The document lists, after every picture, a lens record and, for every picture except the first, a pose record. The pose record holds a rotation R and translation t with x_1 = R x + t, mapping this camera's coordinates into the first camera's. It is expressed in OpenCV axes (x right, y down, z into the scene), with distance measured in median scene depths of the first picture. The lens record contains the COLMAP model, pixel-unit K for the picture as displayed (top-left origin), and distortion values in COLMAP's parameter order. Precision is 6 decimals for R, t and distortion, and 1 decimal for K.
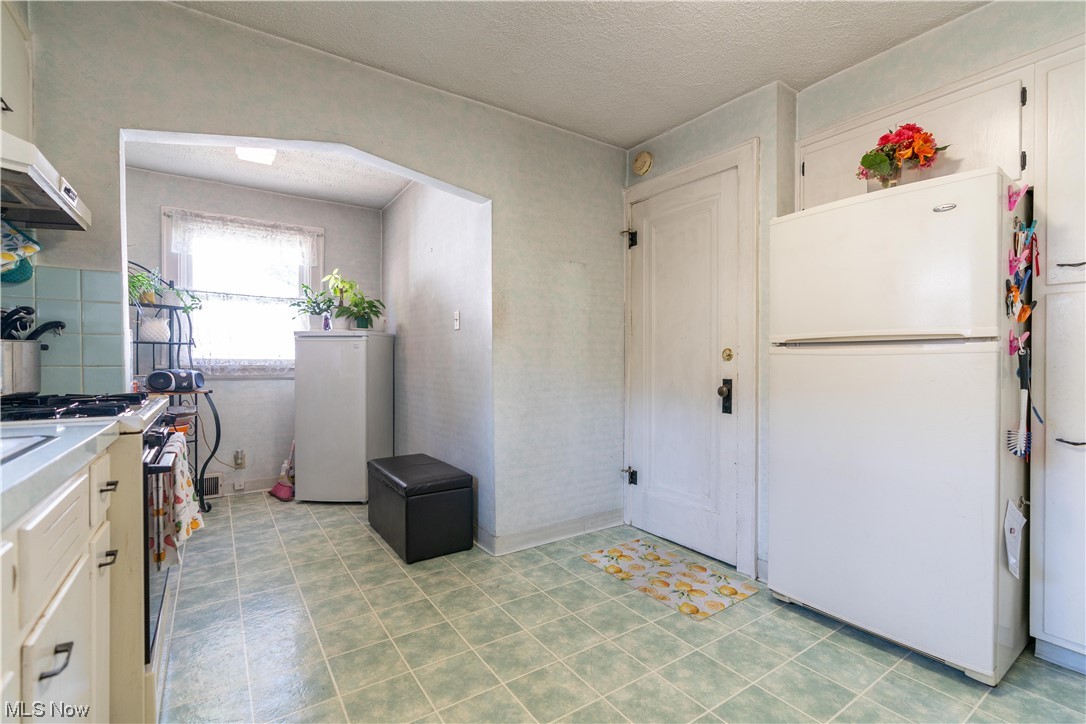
lens RADIAL K [[487.4, 0, 545.9], [0, 487.4, 363.3], [0, 0, 1]] dist [-0.004694, 0.000362]
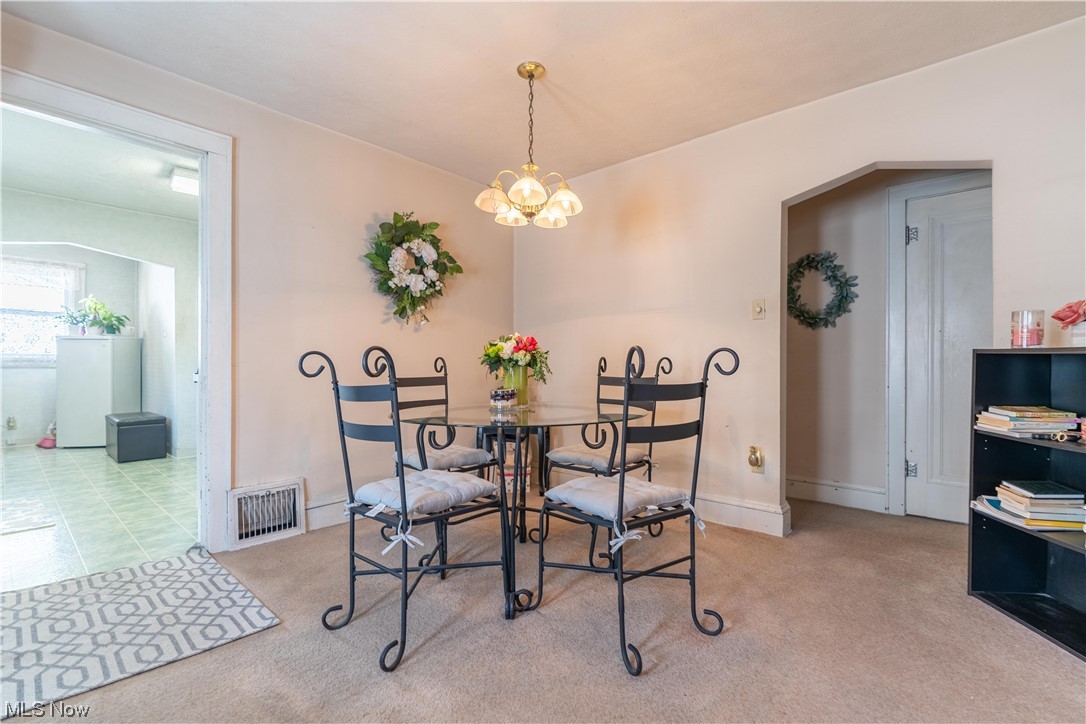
lens RADIAL K [[491.3, 0, 540.6], [0, 491.3, 366.4], [0, 0, 1]] dist [0.001994, 0.000815]
pose [[0.971729, 0.001068, 0.236097, 0.582450], [-0.000767, 0.999999, -0.001365, 0.031194], [-0.236099, 0.001146, 0.971728, -0.839293]]
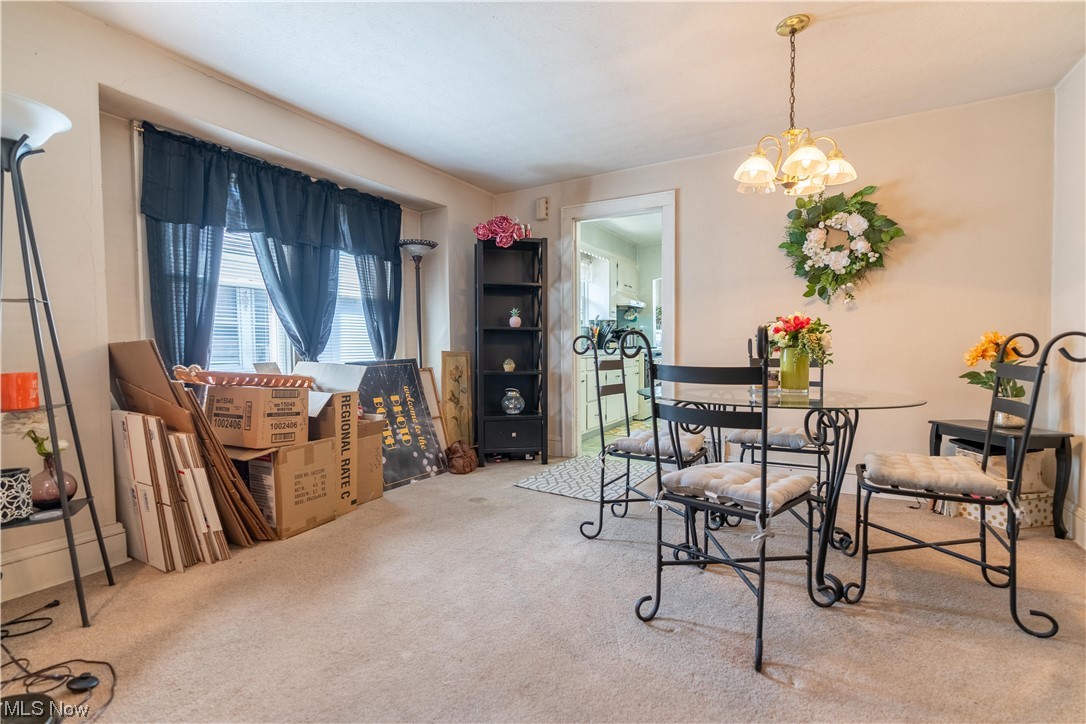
lens RADIAL K [[490.1, 0, 548.1], [0, 490.1, 363.0], [0, 0, 1]] dist [-0.004844, 0.001479]
pose [[0.443412, 0.030928, -0.895784, 1.135588], [-0.002064, 0.999437, 0.033485, 0.028974], [0.896316, -0.012999, 0.443226, -0.741161]]
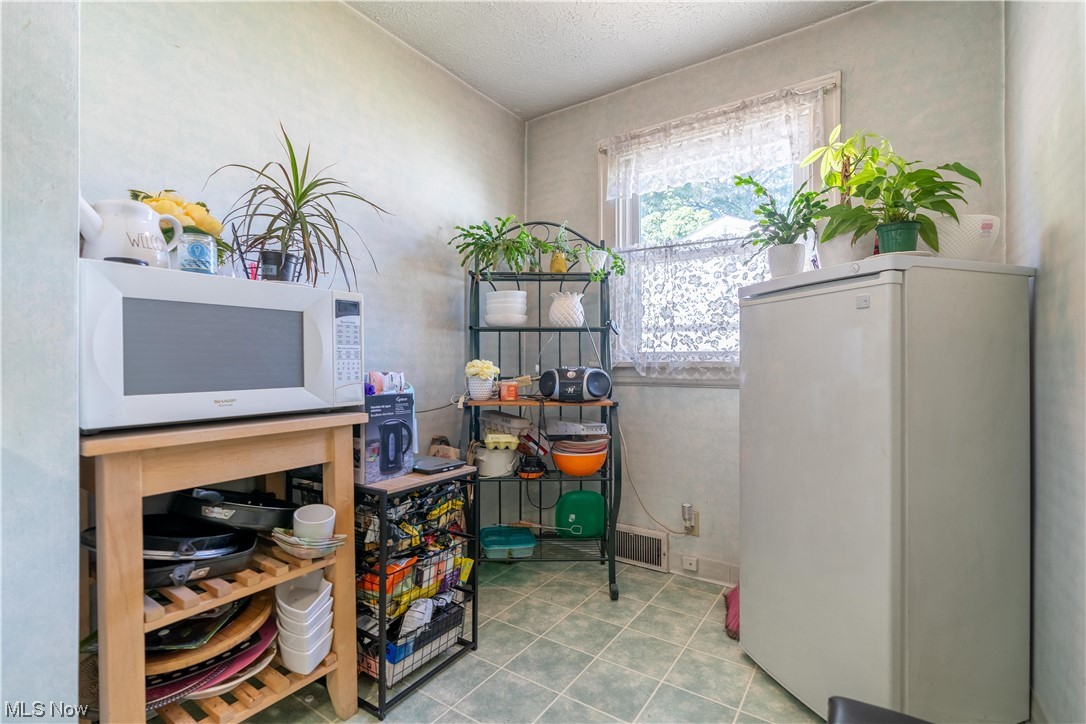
lens RADIAL K [[487.4, 0, 545.9], [0, 487.4, 363.3], [0, 0, 1]] dist [-0.004694, 0.000362]
pose [[0.370924, -0.006395, -0.928641, -0.145997], [-0.005165, 0.999947, -0.008949, 0.012340], [0.928649, 0.008116, 0.370872, 0.647071]]
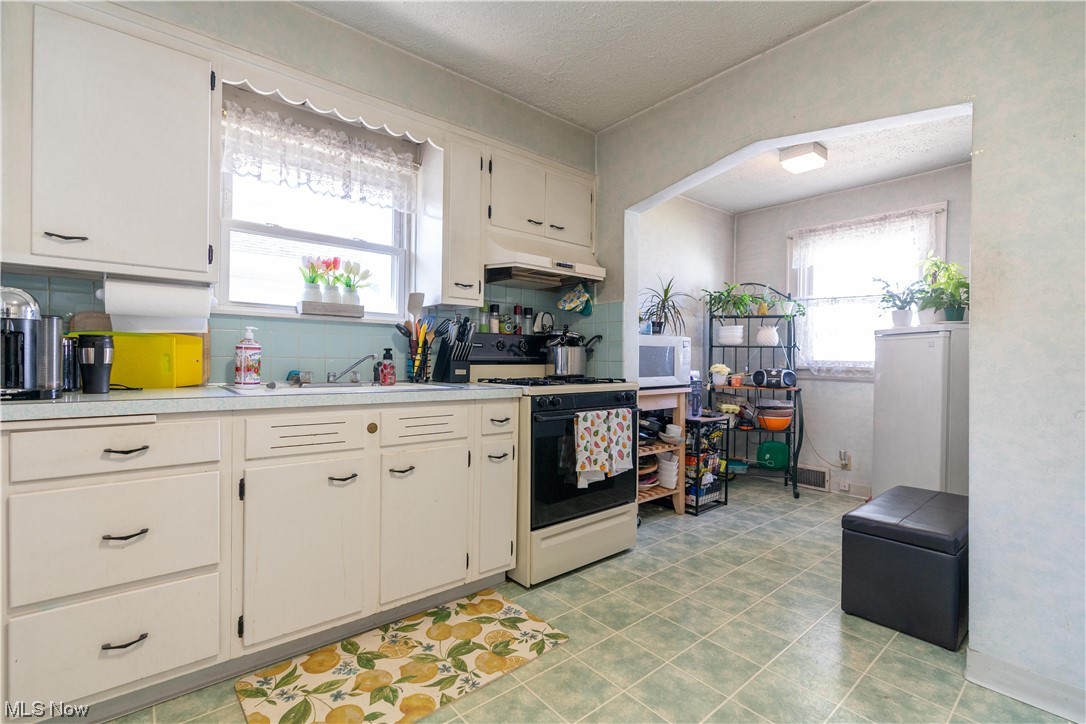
lens RADIAL K [[487.4, 0, 545.9], [0, 487.4, 363.3], [0, 0, 1]] dist [-0.004694, 0.000362]
pose [[0.104487, 0.007058, -0.994501, 0.325036], [-0.019018, 0.999806, 0.005098, 0.003222], [0.994344, 0.018381, 0.104601, 0.290309]]
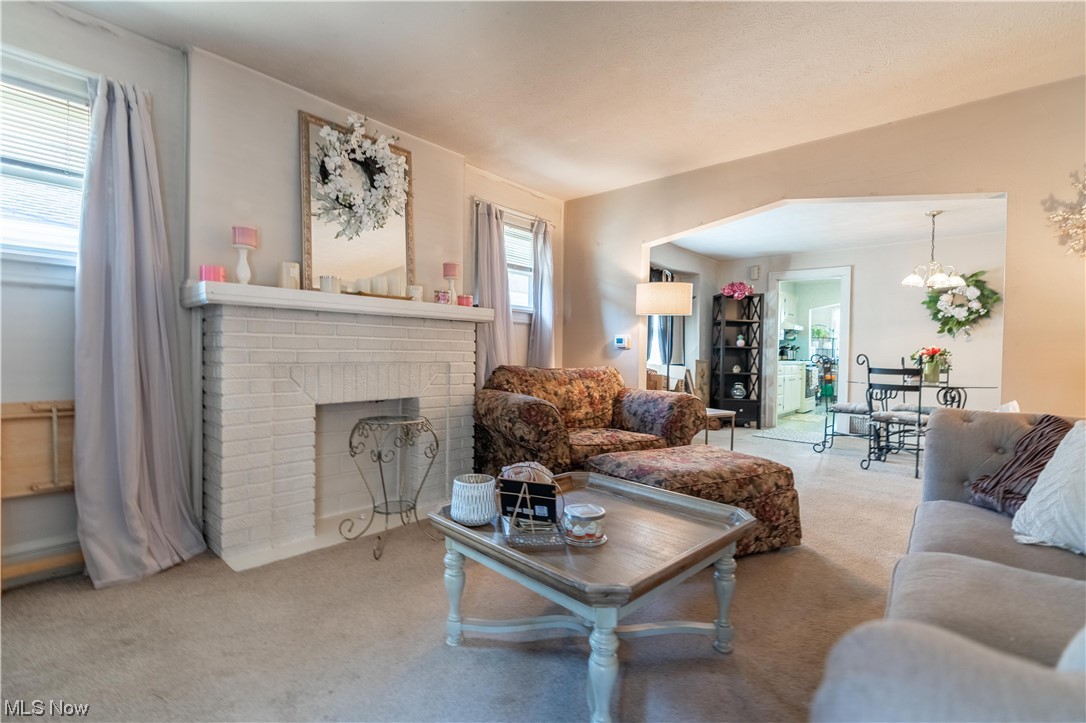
lens RADIAL K [[490.1, 0, 548.1], [0, 490.1, 362.5], [0, 0, 1]] dist [-0.004844, 0.001479]
pose [[0.264825, 0.022857, -0.964026, 1.698165], [-0.024720, 0.999551, 0.016908, 0.032820], [0.963980, 0.019353, 0.265271, -1.511286]]
